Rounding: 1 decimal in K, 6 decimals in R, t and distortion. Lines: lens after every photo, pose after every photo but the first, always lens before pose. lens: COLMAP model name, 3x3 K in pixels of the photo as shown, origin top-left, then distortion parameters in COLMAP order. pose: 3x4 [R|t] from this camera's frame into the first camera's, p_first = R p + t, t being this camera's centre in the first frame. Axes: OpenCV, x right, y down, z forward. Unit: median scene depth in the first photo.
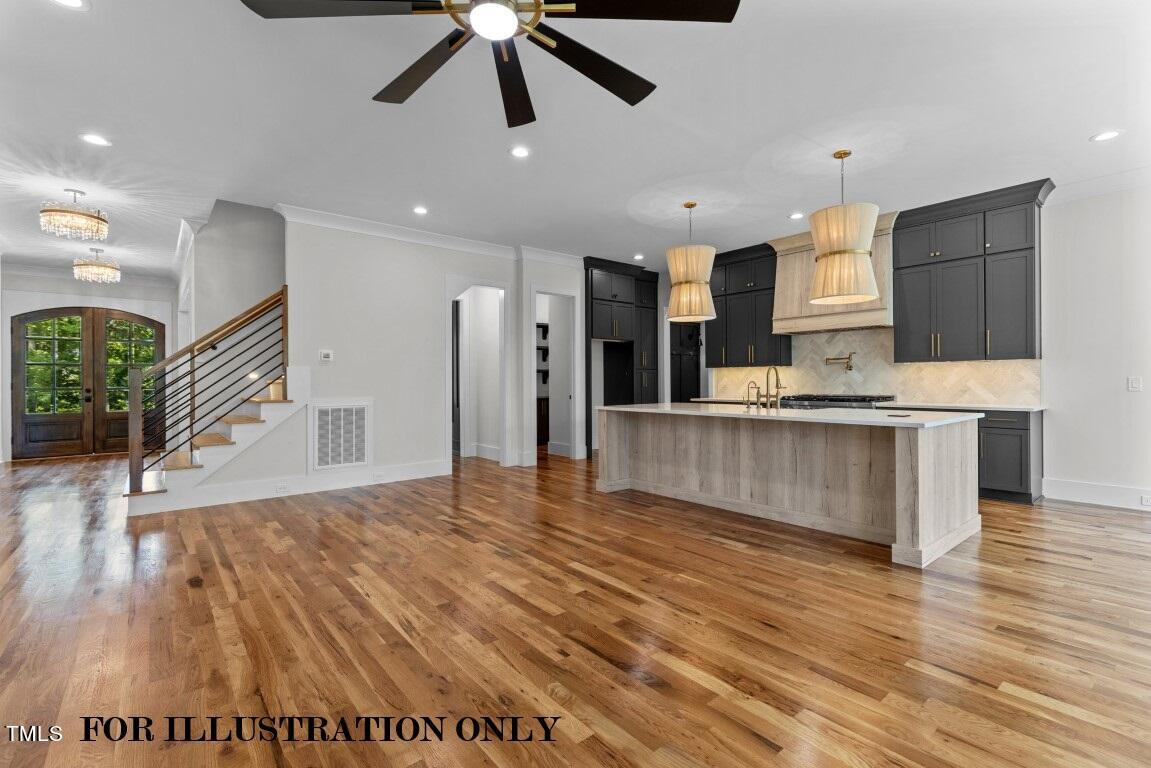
lens RADIAL K [[517.4, 0, 576.9], [0, 517.4, 382.5], [0, 0, 1]] dist [0.004666, 0.000113]
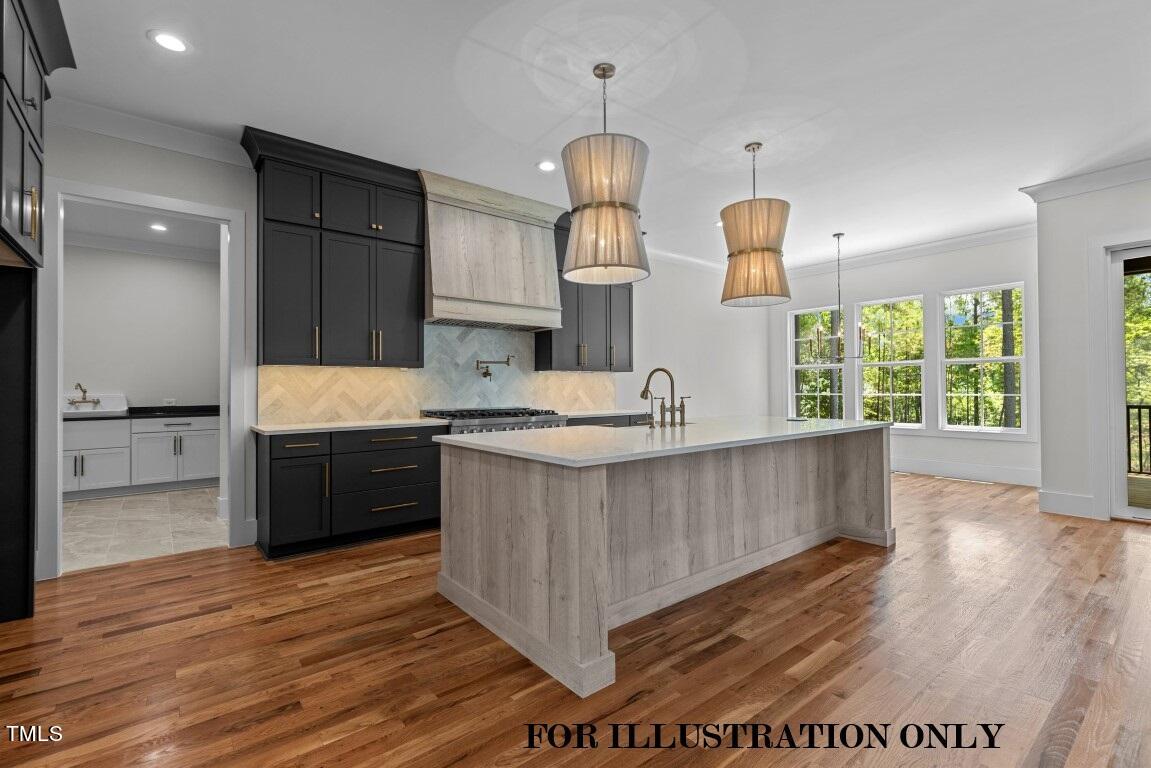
lens RADIAL K [[517.4, 0, 577.5], [0, 517.4, 380.0], [0, 0, 1]] dist [0.004666, 0.000113]
pose [[0.002005, 0.022925, 0.999735, -0.300603], [0.010983, 0.999676, -0.022945, 0.000451], [-0.999938, 0.011026, 0.001753, 0.943493]]
